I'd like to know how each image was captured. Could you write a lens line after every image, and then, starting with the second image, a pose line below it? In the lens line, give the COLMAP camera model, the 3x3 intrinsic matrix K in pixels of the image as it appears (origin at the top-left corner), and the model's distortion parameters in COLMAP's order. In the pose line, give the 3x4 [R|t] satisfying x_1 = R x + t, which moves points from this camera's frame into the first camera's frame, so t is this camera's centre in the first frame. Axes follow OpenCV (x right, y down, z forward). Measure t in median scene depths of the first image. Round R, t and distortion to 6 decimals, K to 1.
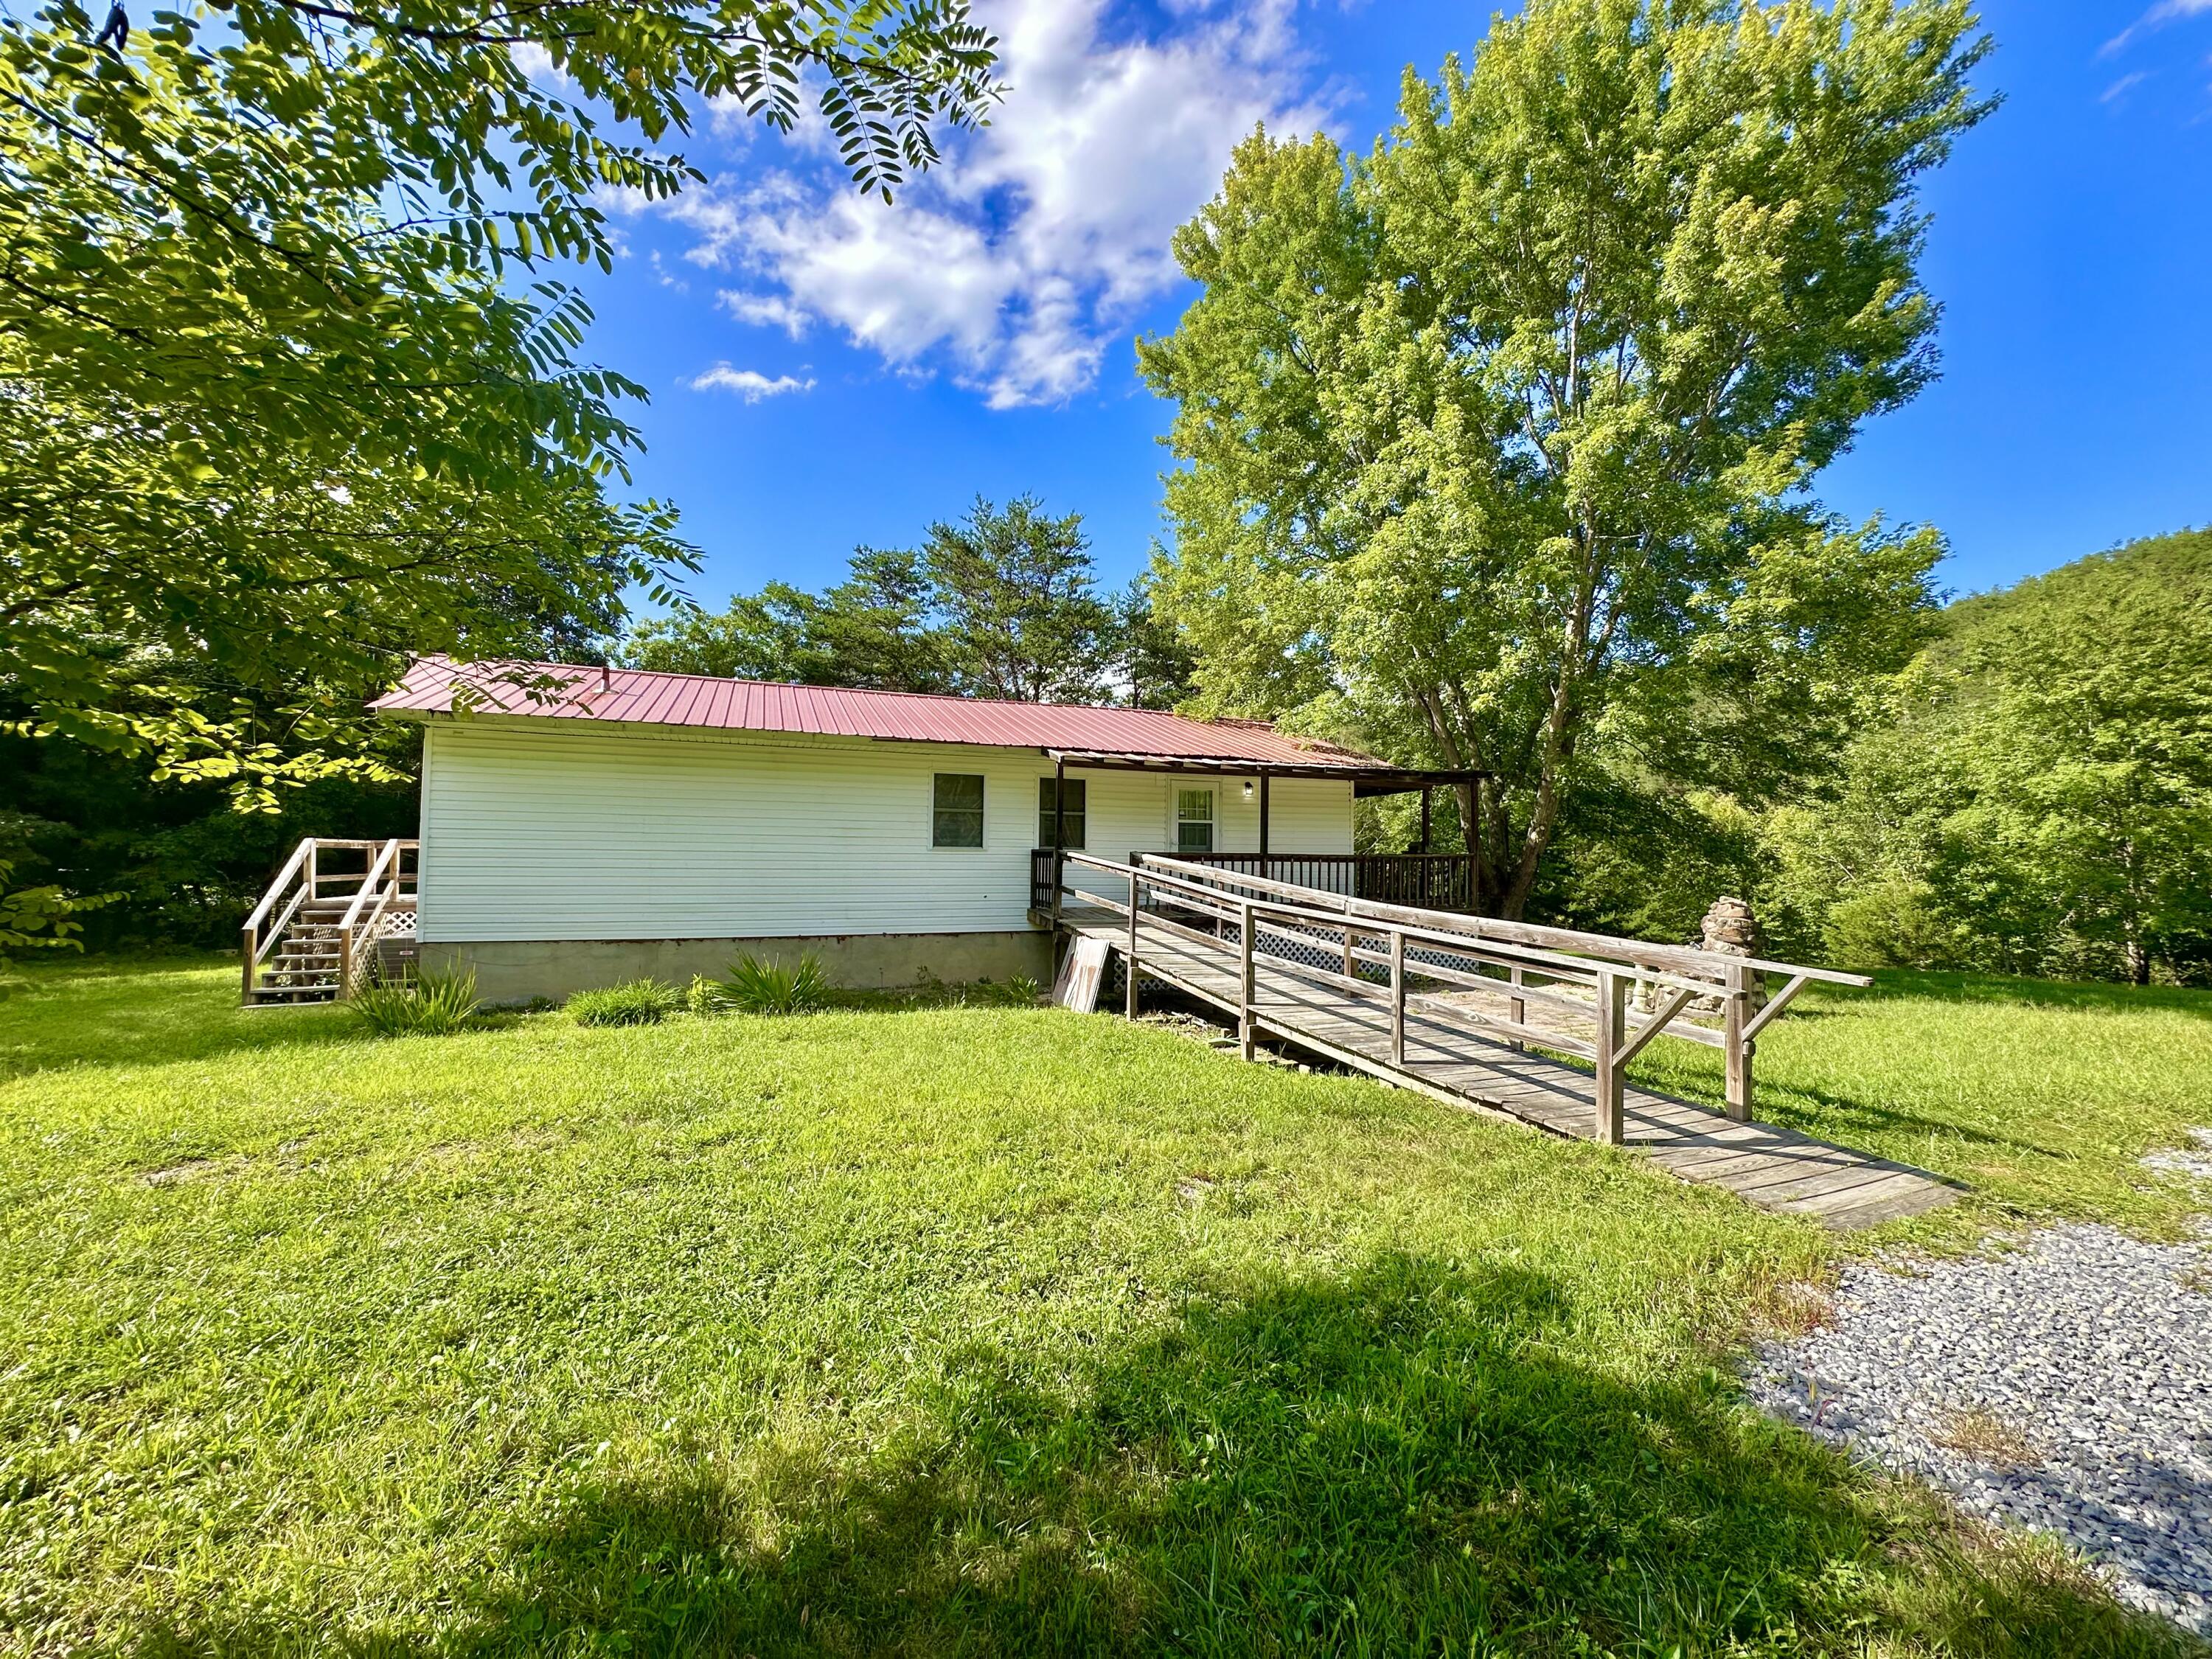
lens RADIAL K [[877.1, 0, 1106.0], [0, 877.1, 829.5], [0, 0, 1]] dist [-0.012626, 0.004364]
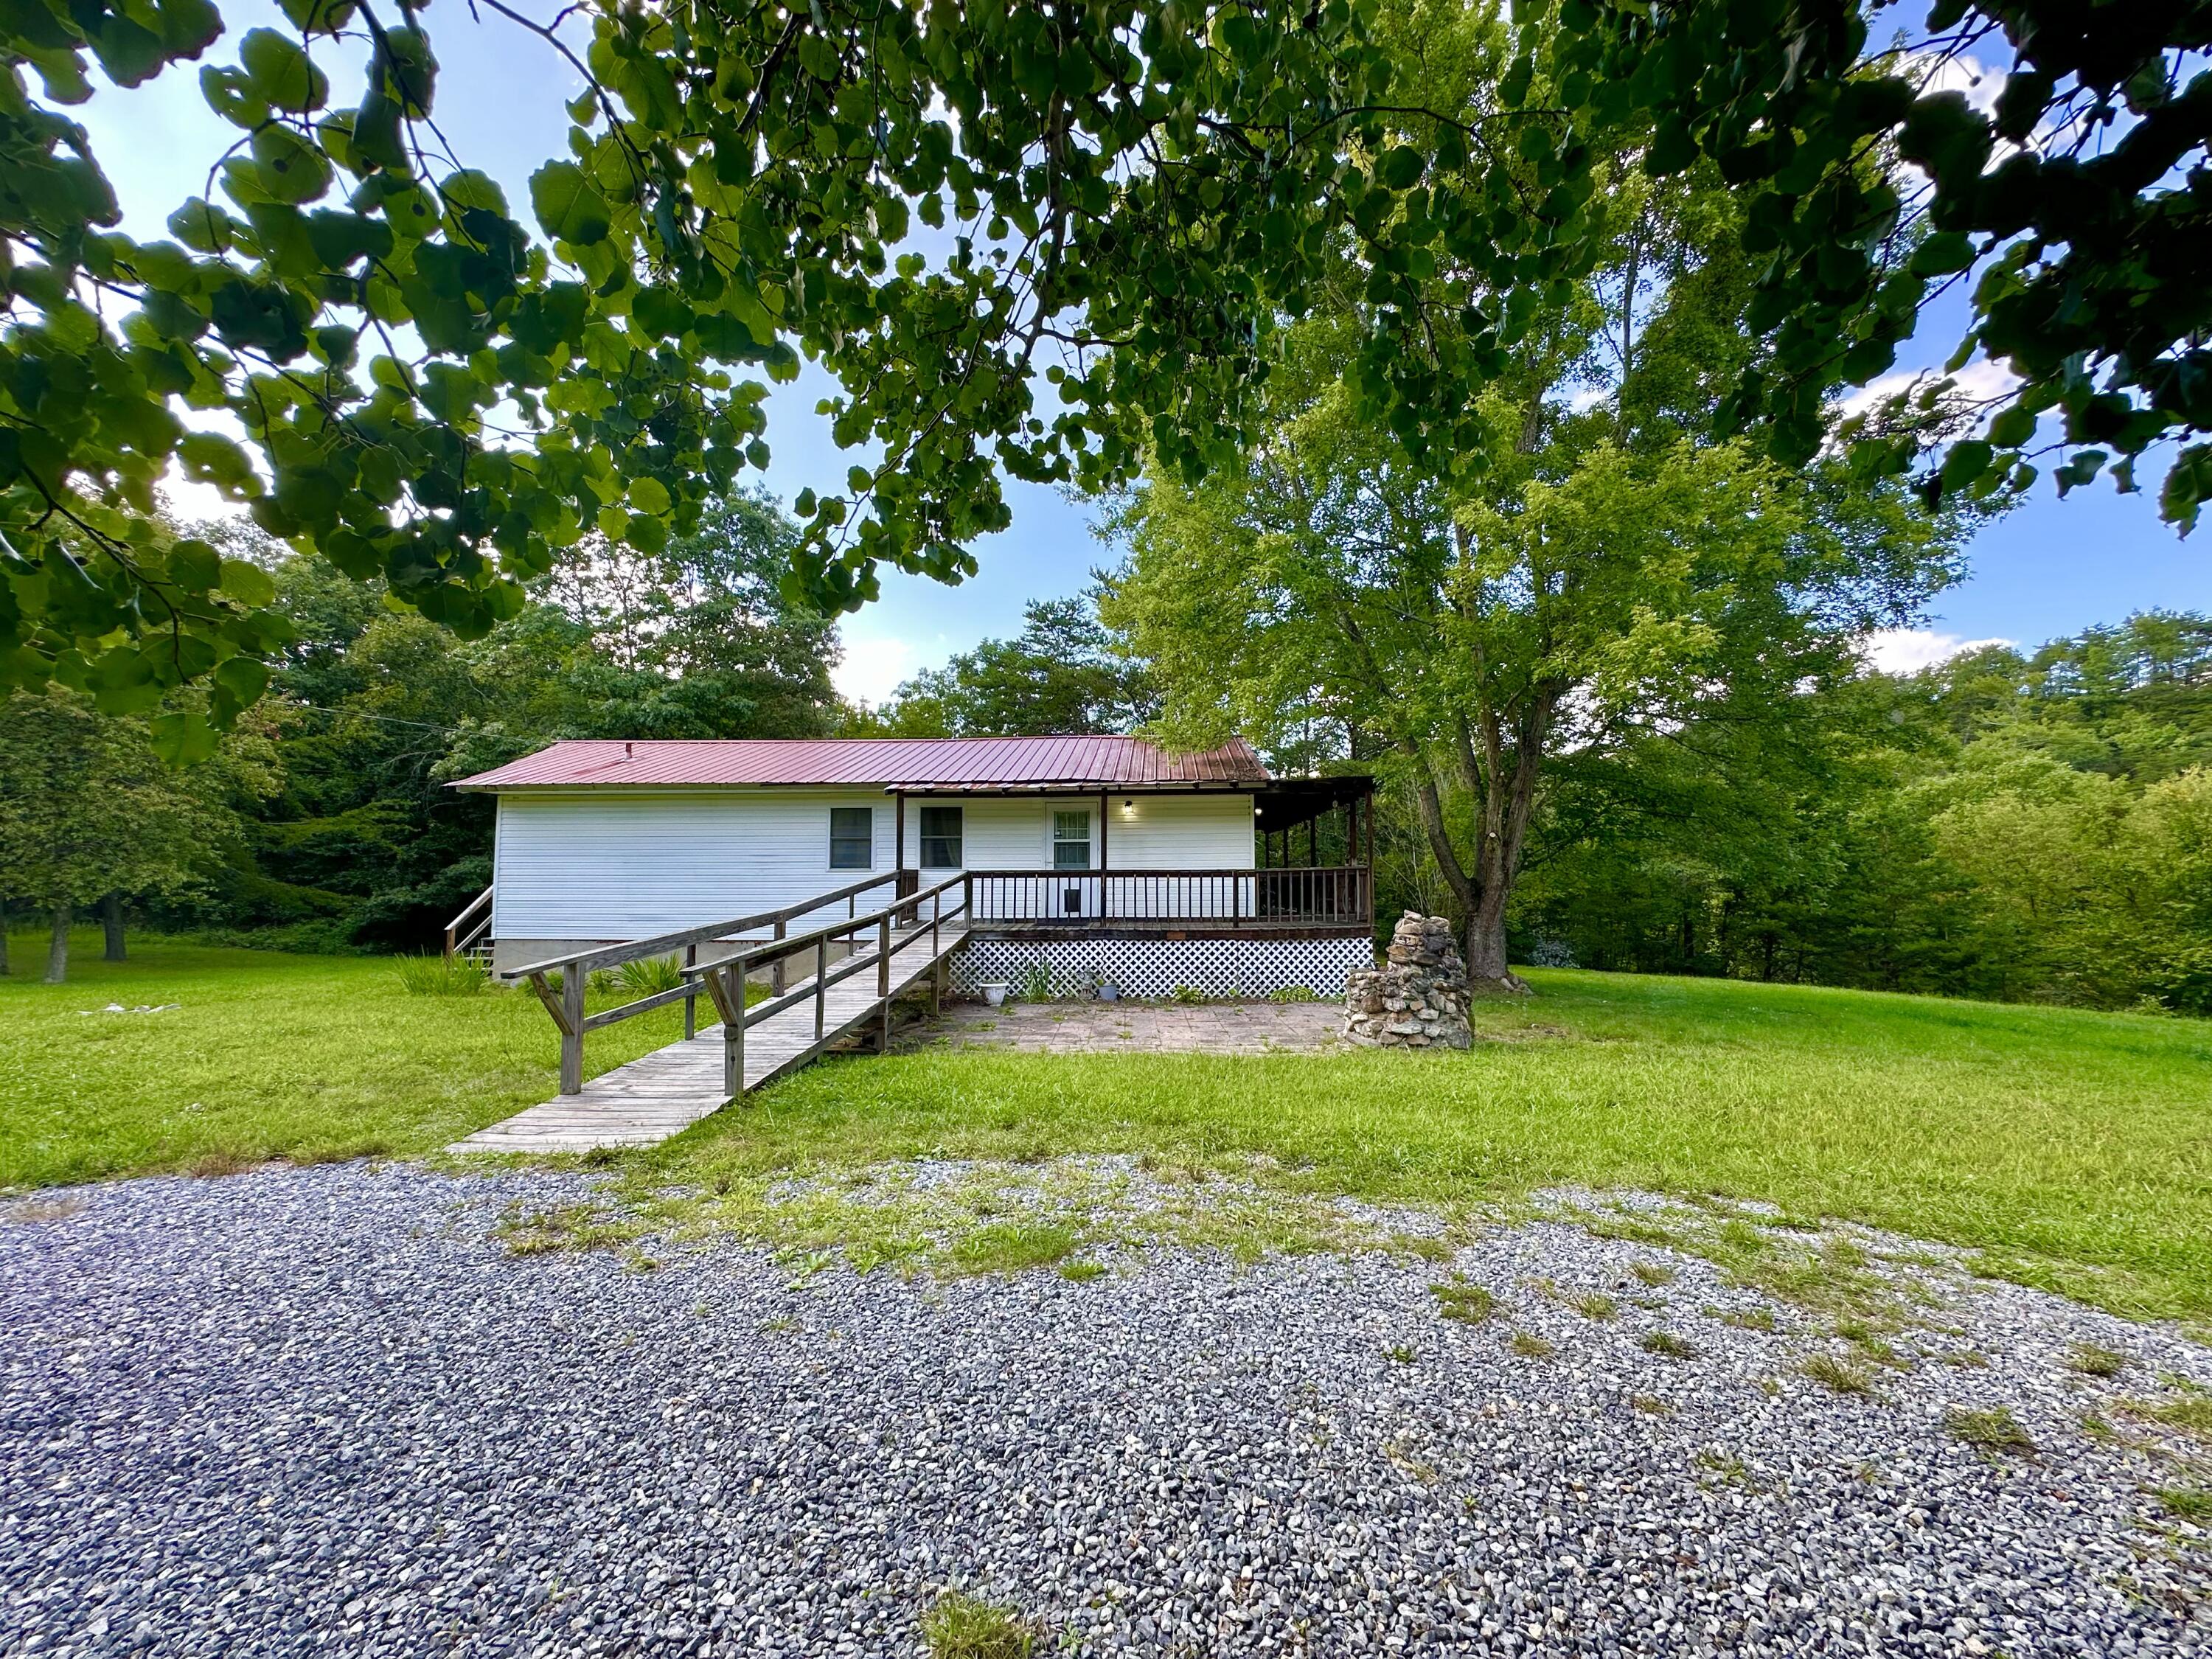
lens RADIAL K [[877.1, 0, 1106.0], [0, 877.1, 829.5], [0, 0, 1]] dist [-0.012626, 0.004364]
pose [[0.950757, -0.033563, -0.308114, 0.494031], [0.027531, 0.999335, -0.023902, 0.004240], [0.308711, 0.014242, 0.951049, 0.028608]]
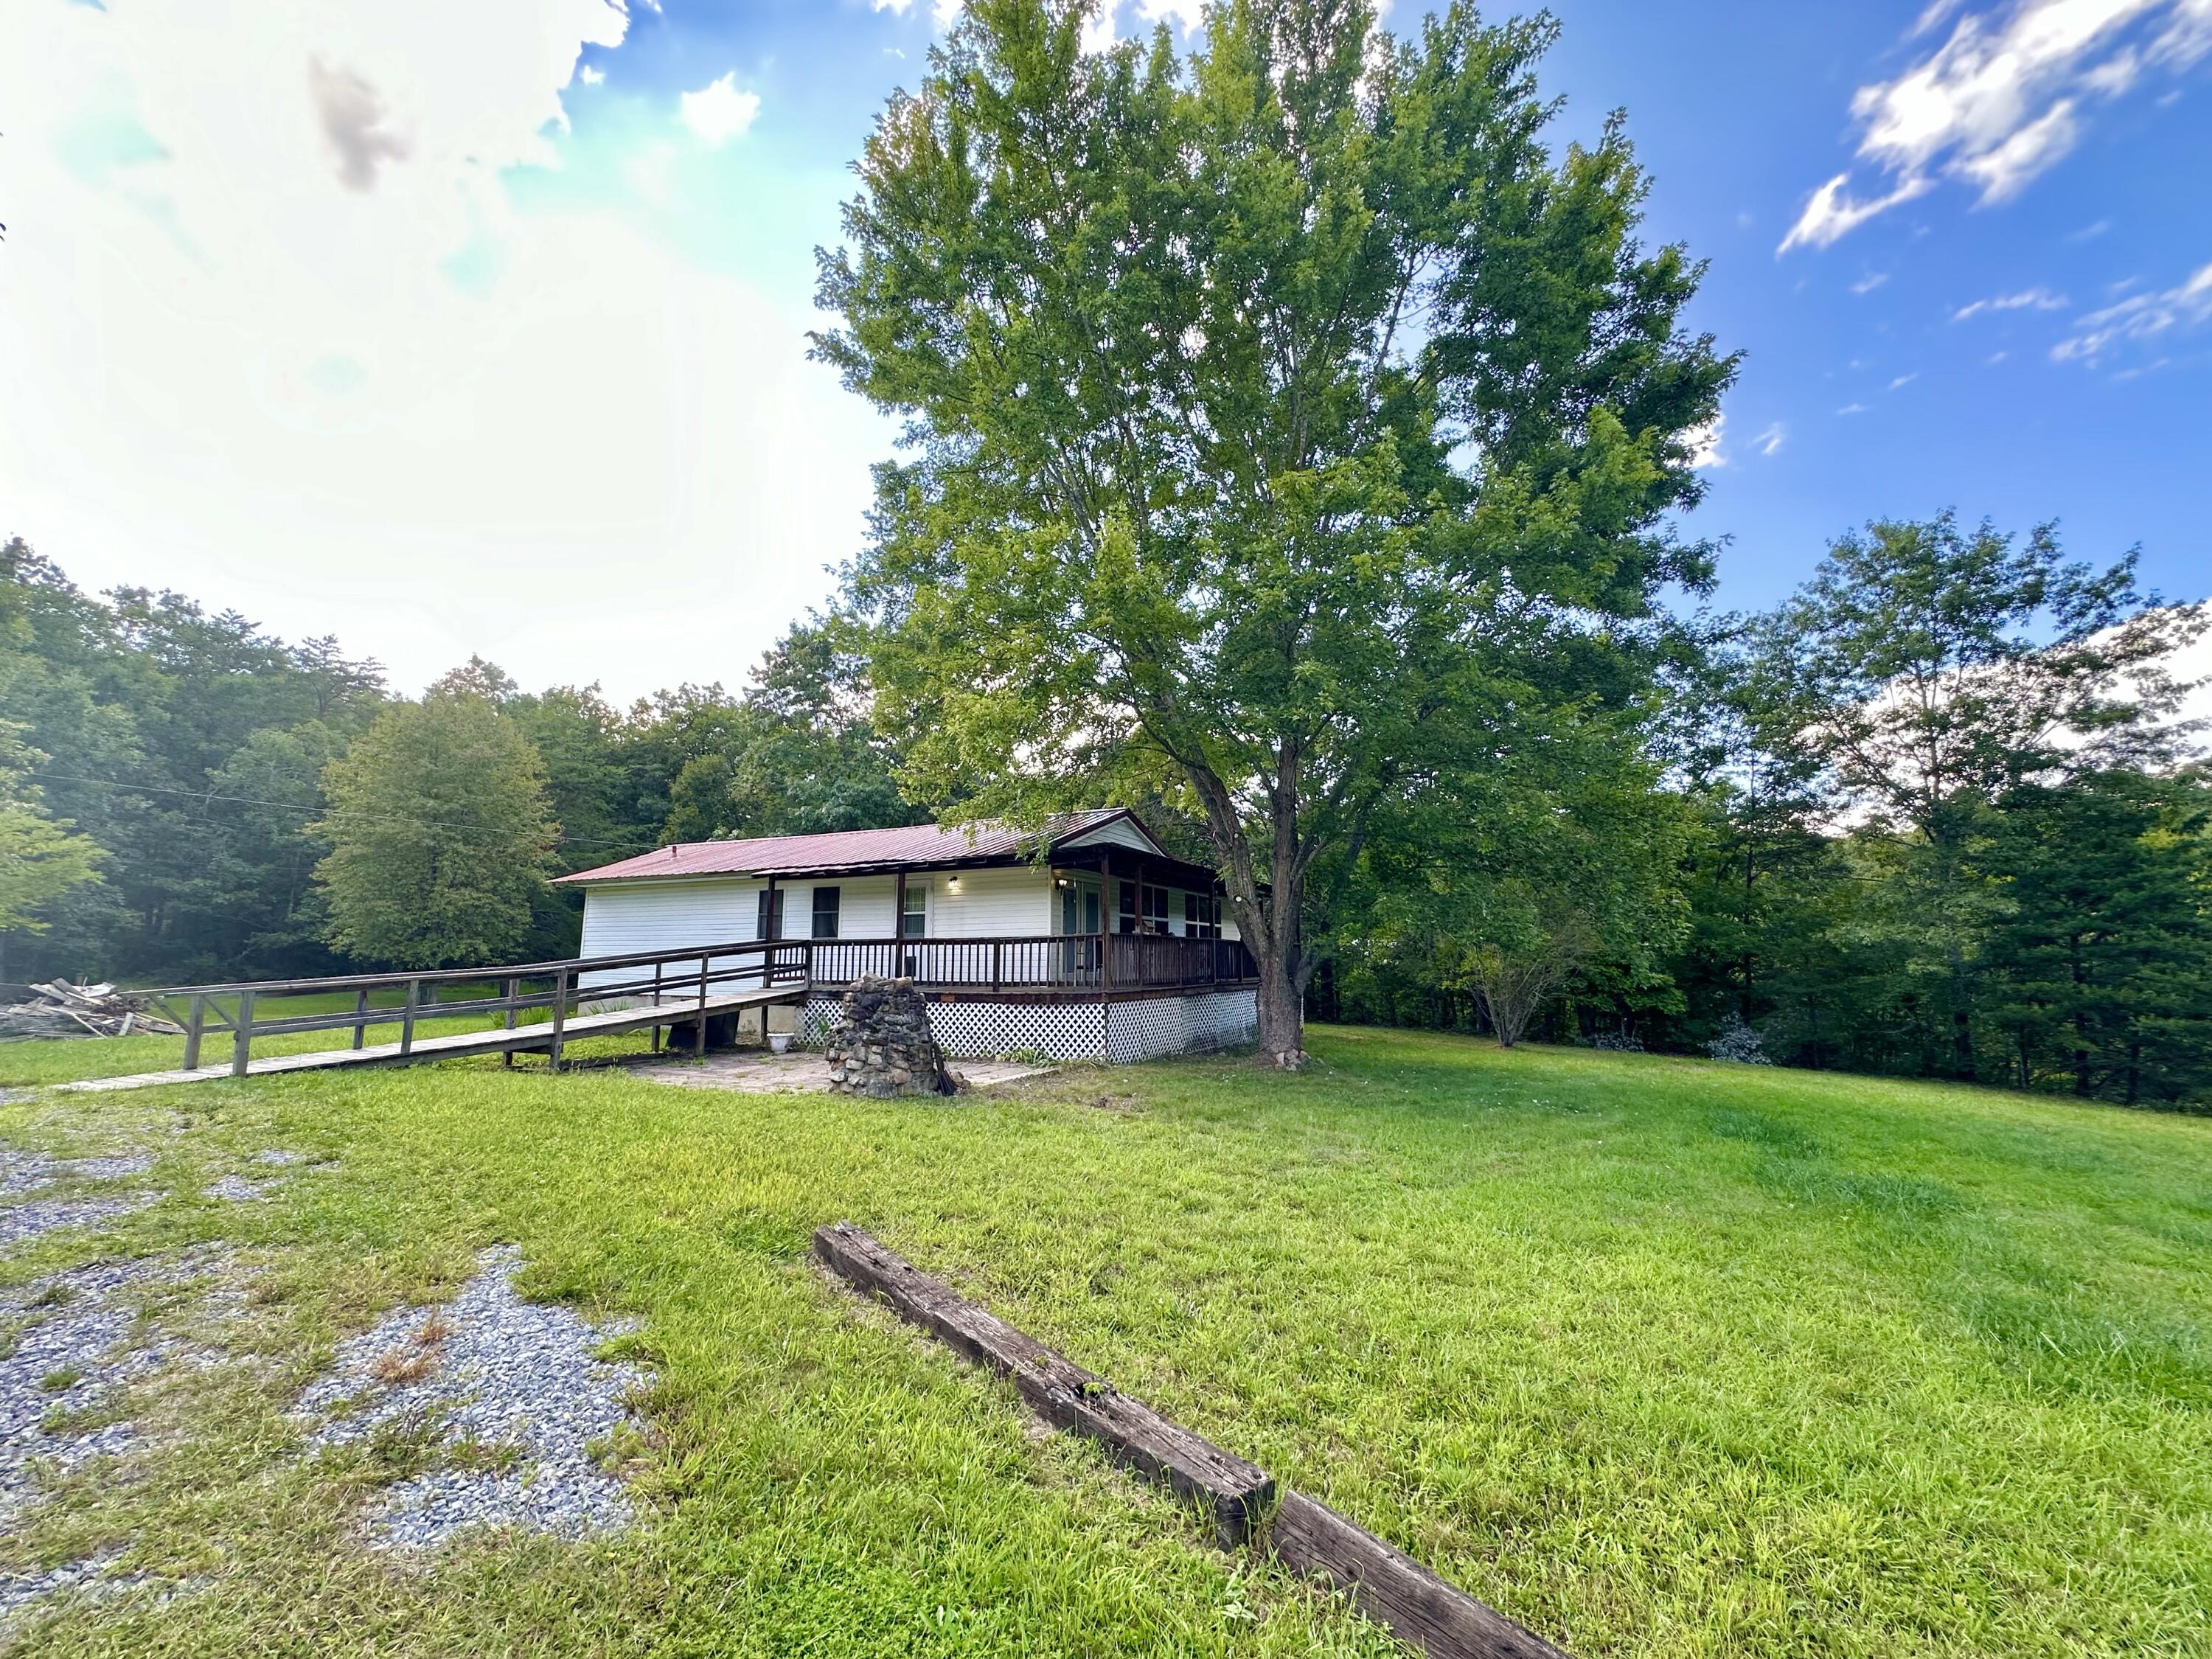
lens RADIAL K [[877.1, 0, 1106.0], [0, 877.1, 829.5], [0, 0, 1]] dist [-0.012626, 0.004364]
pose [[0.735384, -0.112057, -0.668321, 1.177189], [0.038800, 0.991578, -0.123563, 0.038764], [0.676539, 0.064936, 0.733538, 0.327945]]
